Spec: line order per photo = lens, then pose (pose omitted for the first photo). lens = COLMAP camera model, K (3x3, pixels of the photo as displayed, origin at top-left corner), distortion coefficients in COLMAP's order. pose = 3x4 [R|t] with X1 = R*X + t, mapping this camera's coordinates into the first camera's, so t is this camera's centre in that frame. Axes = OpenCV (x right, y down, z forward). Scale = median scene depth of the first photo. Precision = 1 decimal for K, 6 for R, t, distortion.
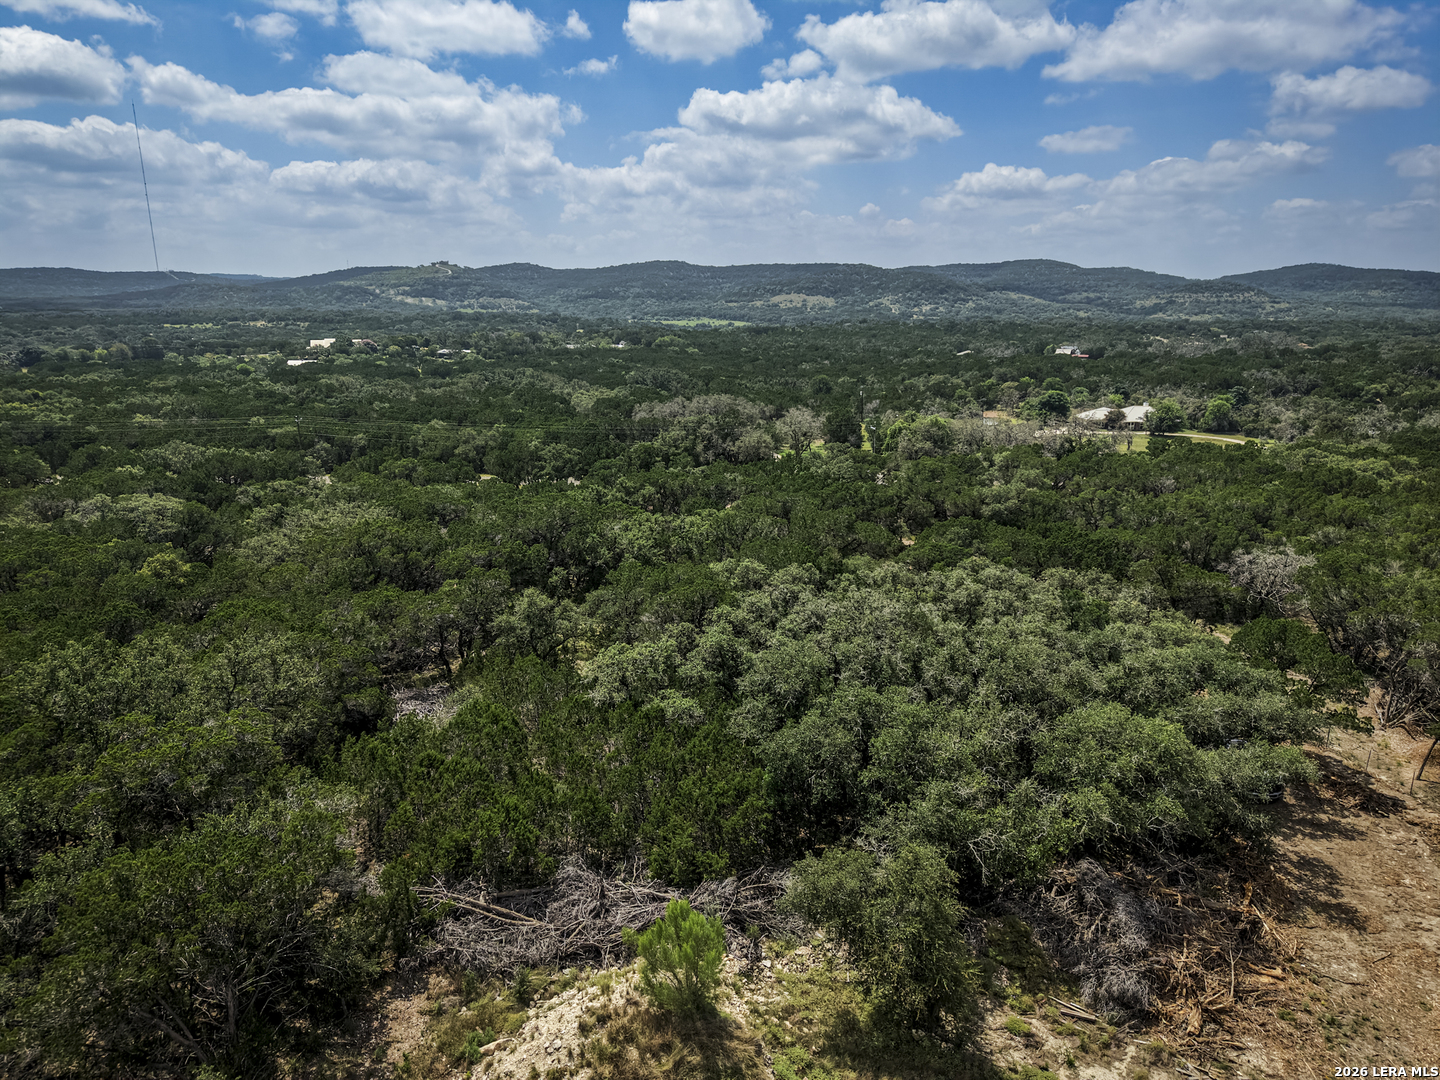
lens RADIAL K [[954.2, 0, 724.1], [0, 954.2, 553.8], [0, 0, 1]] dist [0.018480, -0.007677]
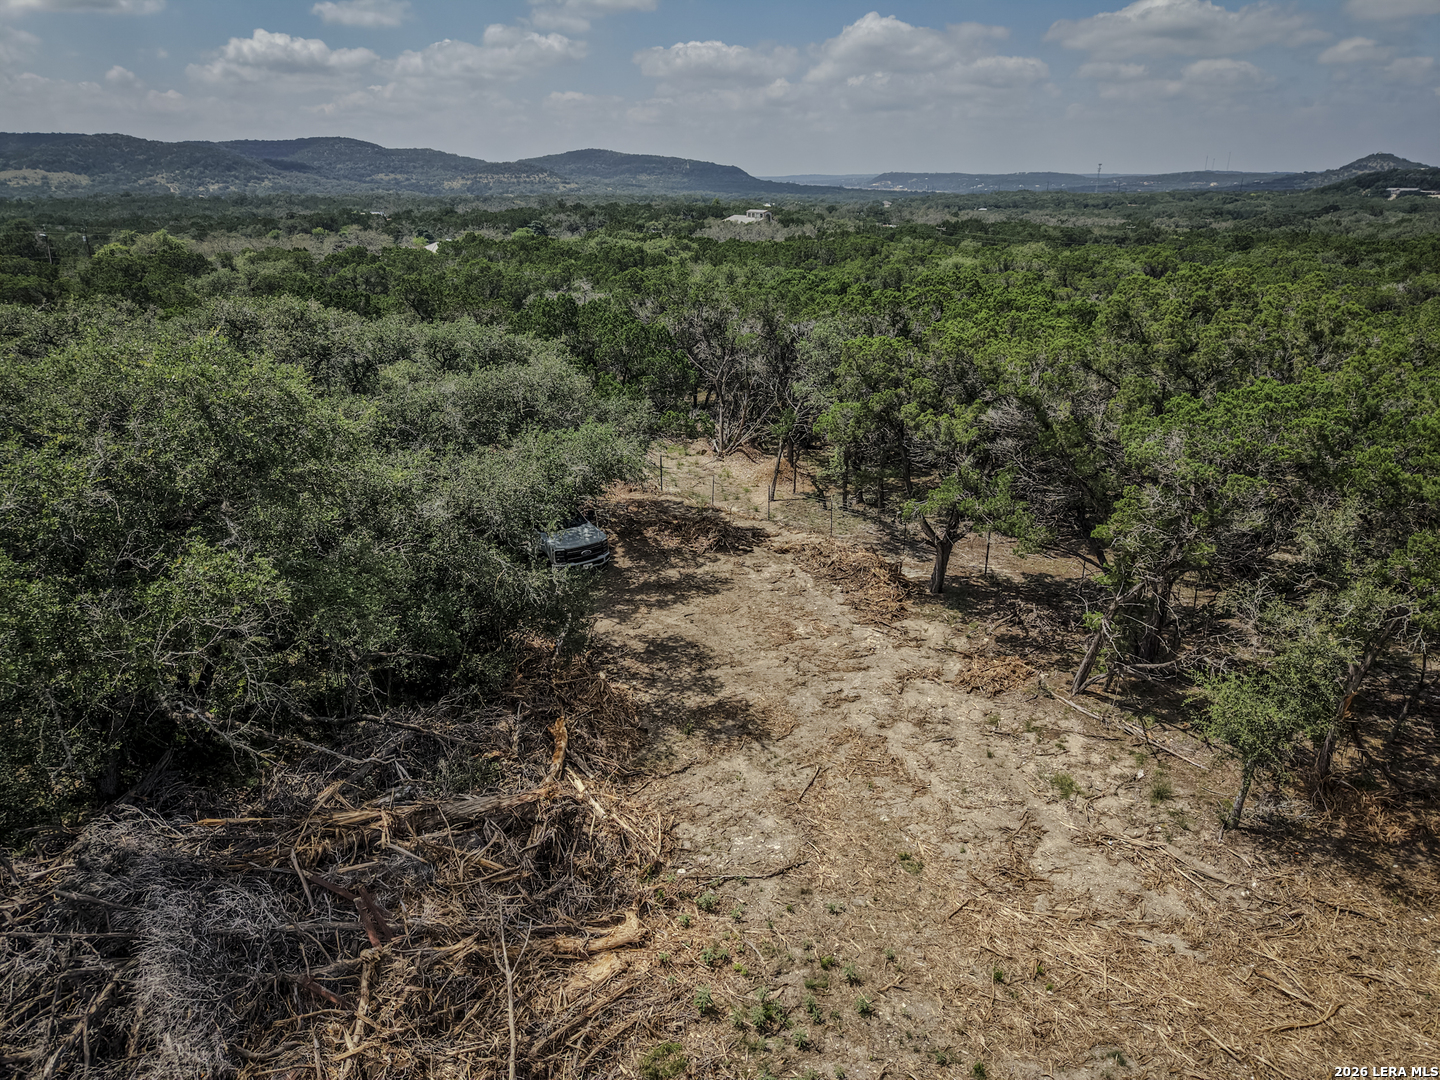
lens RADIAL K [[843.0, 0, 687.6], [0, 843.0, 534.9], [0, 0, 1]] dist [0.039815, -0.033026]
pose [[0.812619, -0.202328, 0.546548, 0.333225], [0.170455, 0.979308, 0.109095, 0.187965], [-0.557311, 0.004509, 0.830292, 0.532582]]
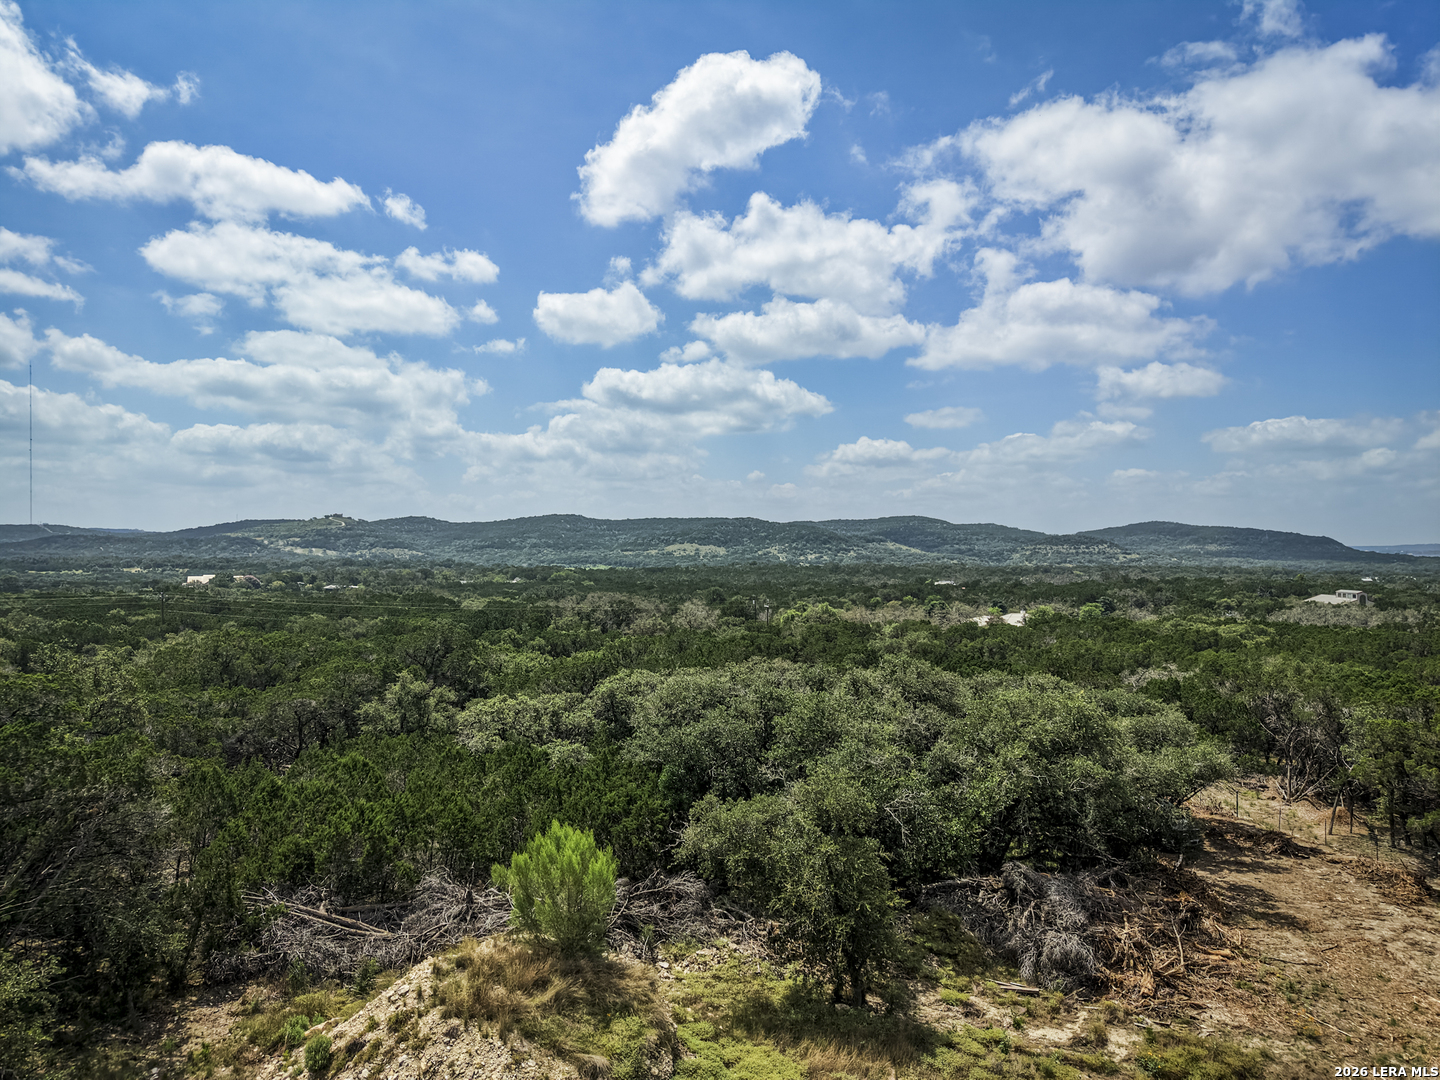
lens RADIAL K [[957.7, 0, 721.4], [0, 957.7, 553.5], [0, 0, 1]] dist [0.031719, -0.030196]
pose [[0.994076, 0.019557, 0.106915, -0.002220], [0.013943, 0.952605, -0.303889, 0.263004], [-0.107791, 0.303580, 0.946689, 0.056118]]
